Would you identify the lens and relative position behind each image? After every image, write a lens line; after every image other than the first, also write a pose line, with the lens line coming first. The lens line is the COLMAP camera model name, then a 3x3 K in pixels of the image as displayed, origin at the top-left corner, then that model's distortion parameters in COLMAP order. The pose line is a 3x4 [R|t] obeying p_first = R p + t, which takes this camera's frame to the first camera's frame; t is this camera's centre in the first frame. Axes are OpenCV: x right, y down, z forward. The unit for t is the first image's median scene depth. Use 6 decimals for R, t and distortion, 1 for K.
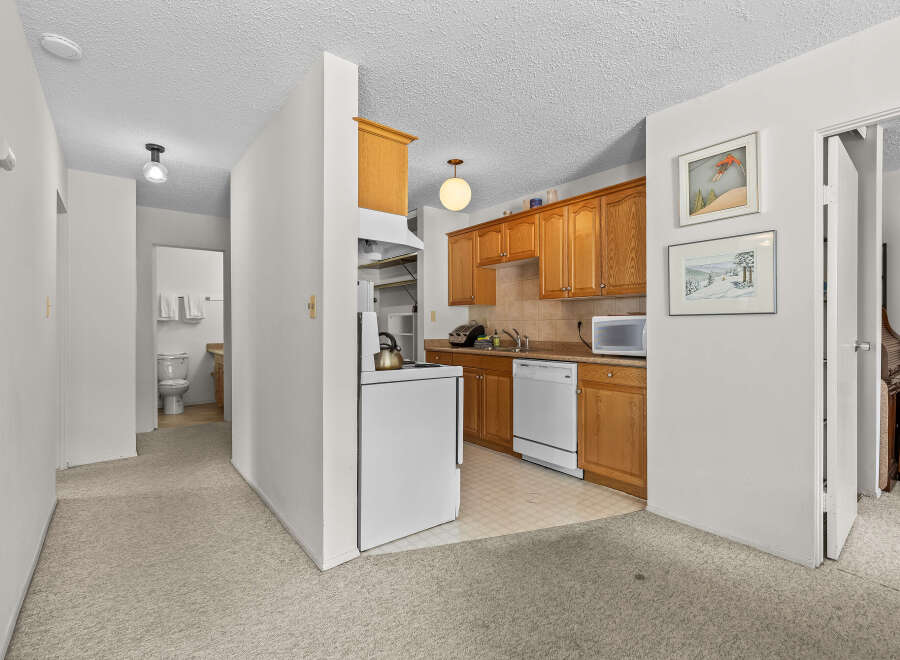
lens RADIAL K [[425.4, 0, 447.6], [0, 425.4, 328.9], [0, 0, 1]] dist [0.000384, 0.000585]
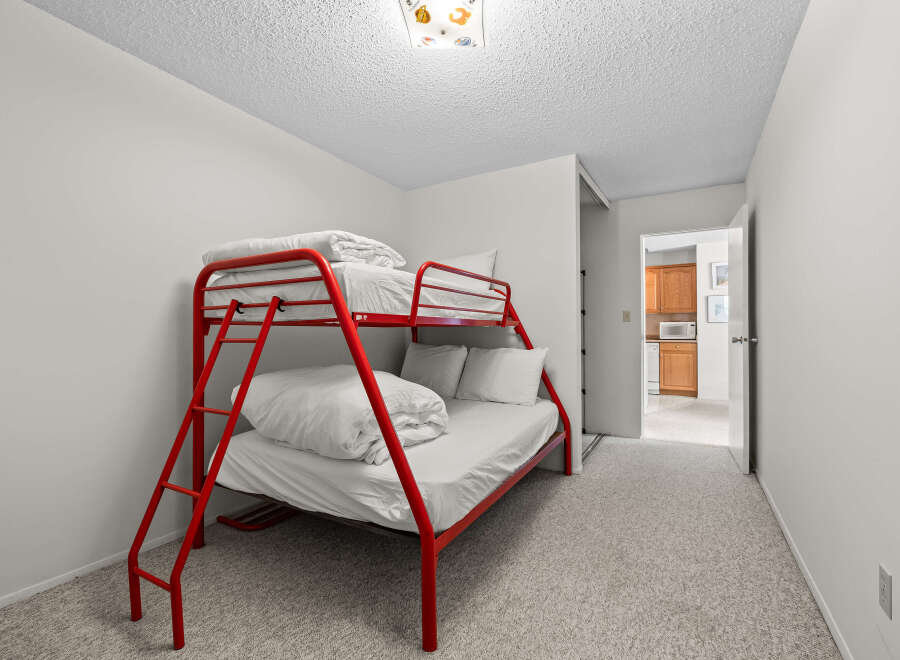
lens RADIAL K [[425.4, 0, 446.6], [0, 425.4, 331.8], [0, 0, 1]] dist [0.000384, 0.000585]
pose [[0.924010, -0.003042, 0.382357, -1.967734], [0.004188, 0.999989, -0.002164, 0.024992], [-0.382346, 0.003601, 0.924012, -0.809618]]
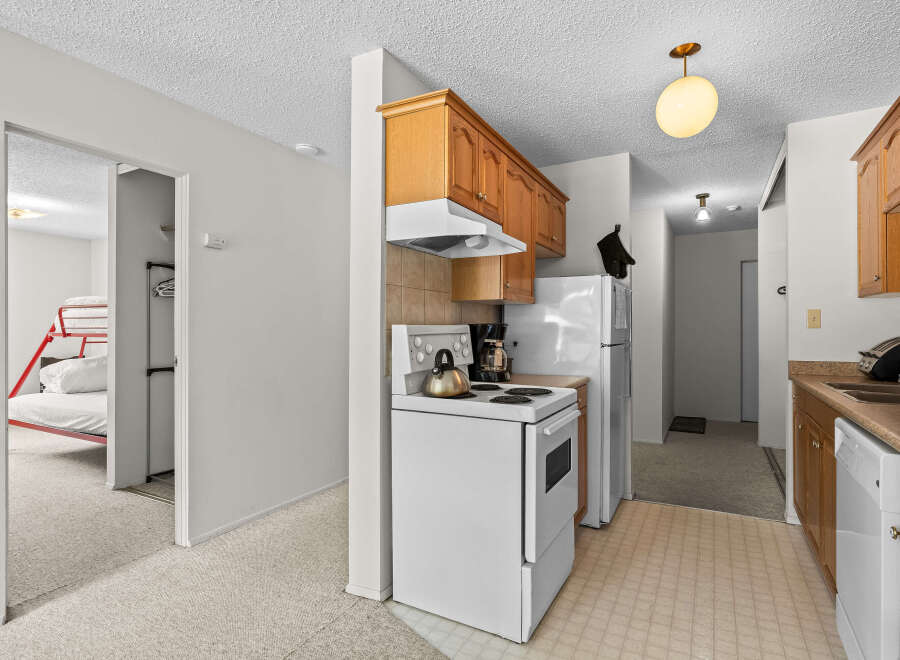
lens RADIAL K [[489.1, 0, 445.4], [0, 489.1, 332.7], [0, 0, 1]] dist [-0.006138, -0.004329]
pose [[0.390510, 0.002913, -0.920594, 0.654025], [-0.002949, 0.999994, 0.001913, -0.023346], [0.920594, 0.001968, 0.390517, 0.608591]]
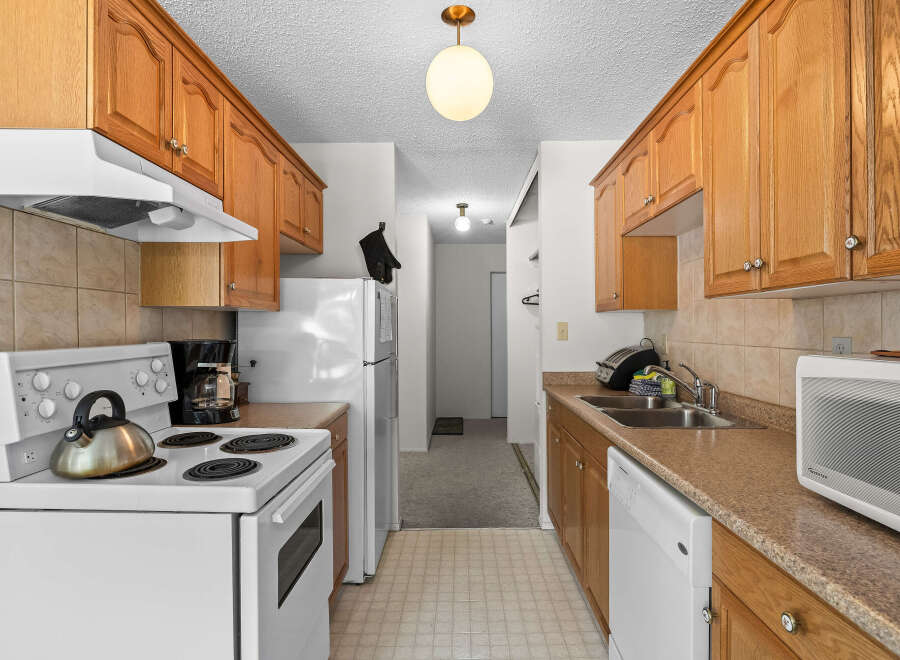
lens RADIAL K [[470.2, 0, 473.1], [0, 470.2, 344.6], [0, 0, 1]] dist [-0.008181, 0.001685]
pose [[0.800541, 0.018326, -0.598998, 0.457085], [-0.001907, 0.999605, 0.028034, -0.056327], [0.599275, -0.021300, 0.800260, 0.791611]]
